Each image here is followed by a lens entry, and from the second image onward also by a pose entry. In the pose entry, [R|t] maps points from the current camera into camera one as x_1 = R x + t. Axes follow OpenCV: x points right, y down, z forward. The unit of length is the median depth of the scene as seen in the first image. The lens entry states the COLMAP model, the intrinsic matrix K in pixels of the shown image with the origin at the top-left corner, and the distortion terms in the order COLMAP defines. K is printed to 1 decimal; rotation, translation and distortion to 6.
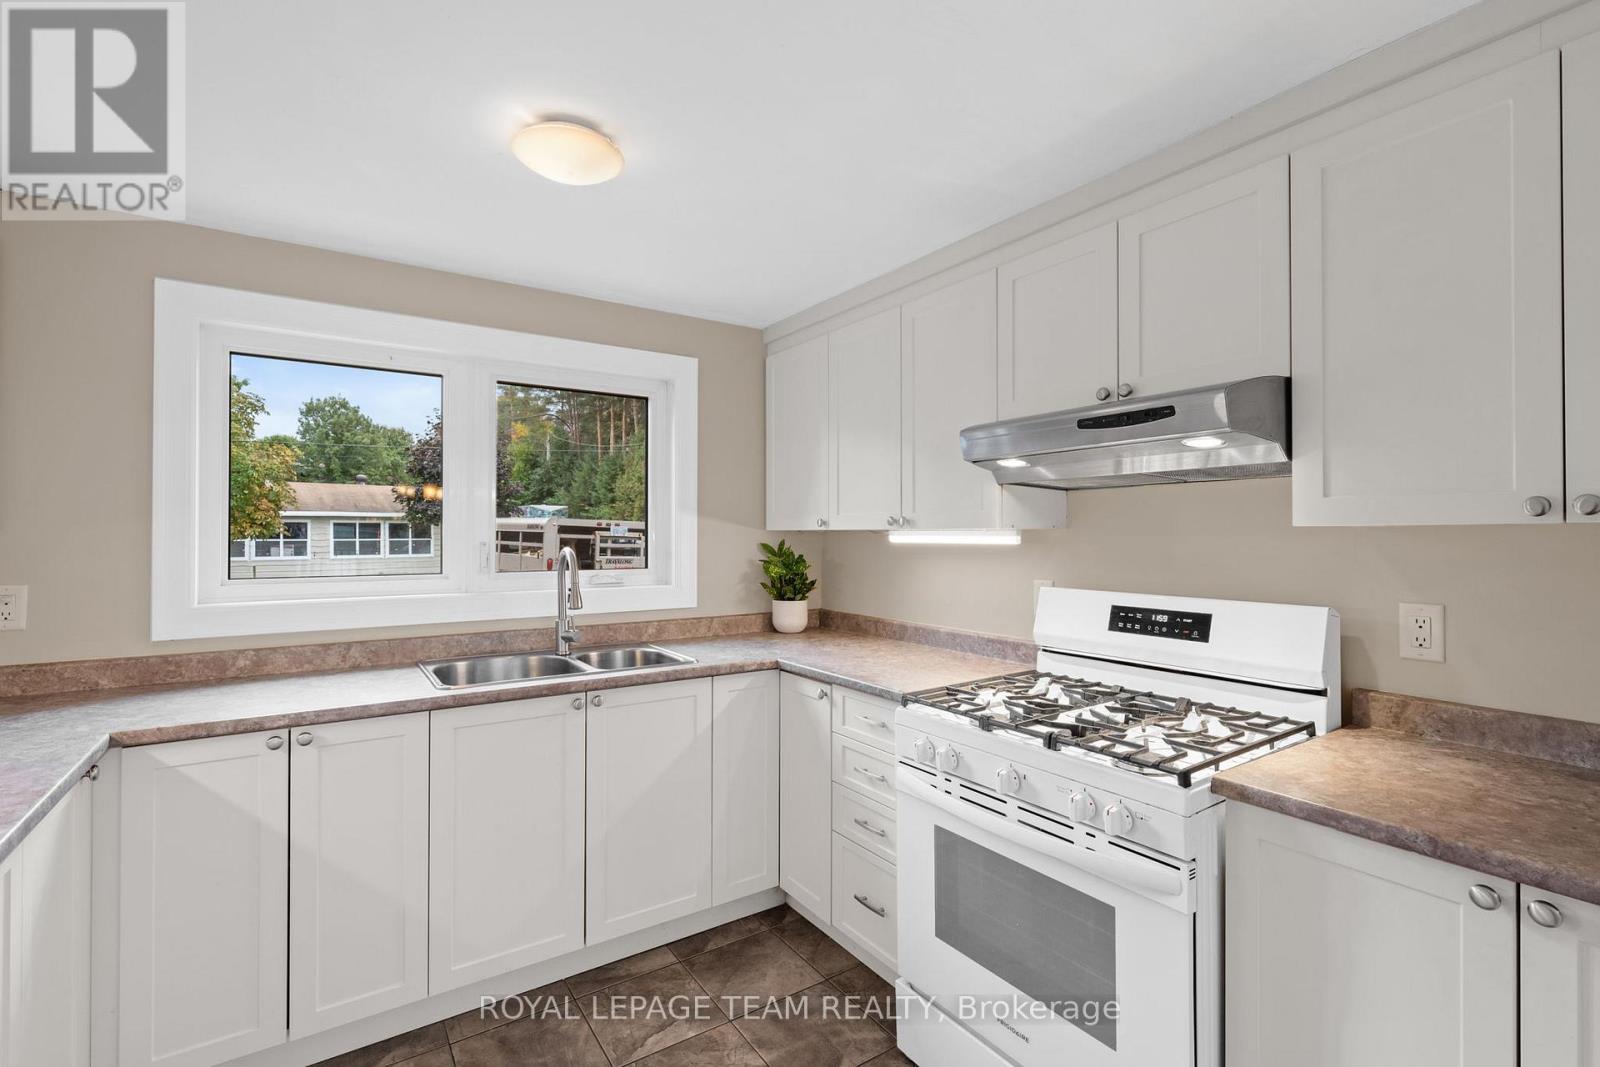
lens RADIAL K [[720.3, 0, 799.3], [0, 720.3, 532.9], [0, 0, 1]] dist [0.002438, -0.002079]
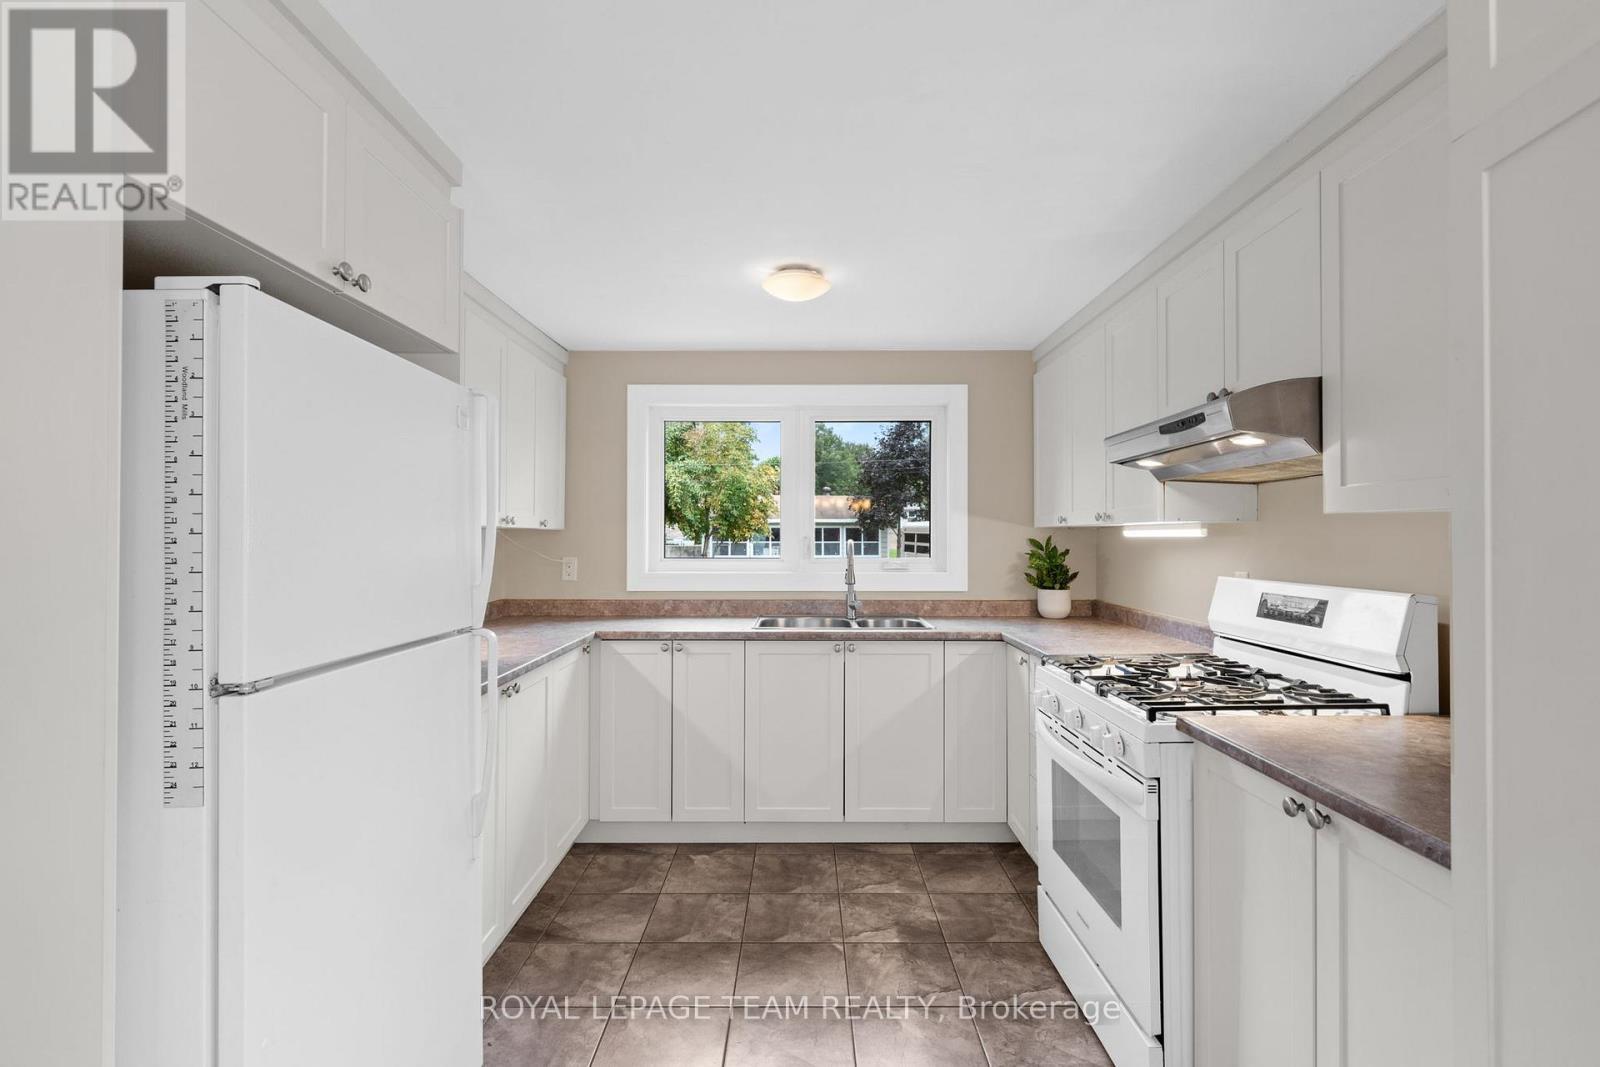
lens RADIAL K [[720.3, 0, 799.9], [0, 720.3, 533.1], [0, 0, 1]] dist [0.002438, -0.002079]
pose [[0.833531, -0.003518, -0.552461, 0.384520], [0.000950, 0.999987, -0.004935, 0.015360], [0.552471, 0.003589, 0.833524, -0.210784]]
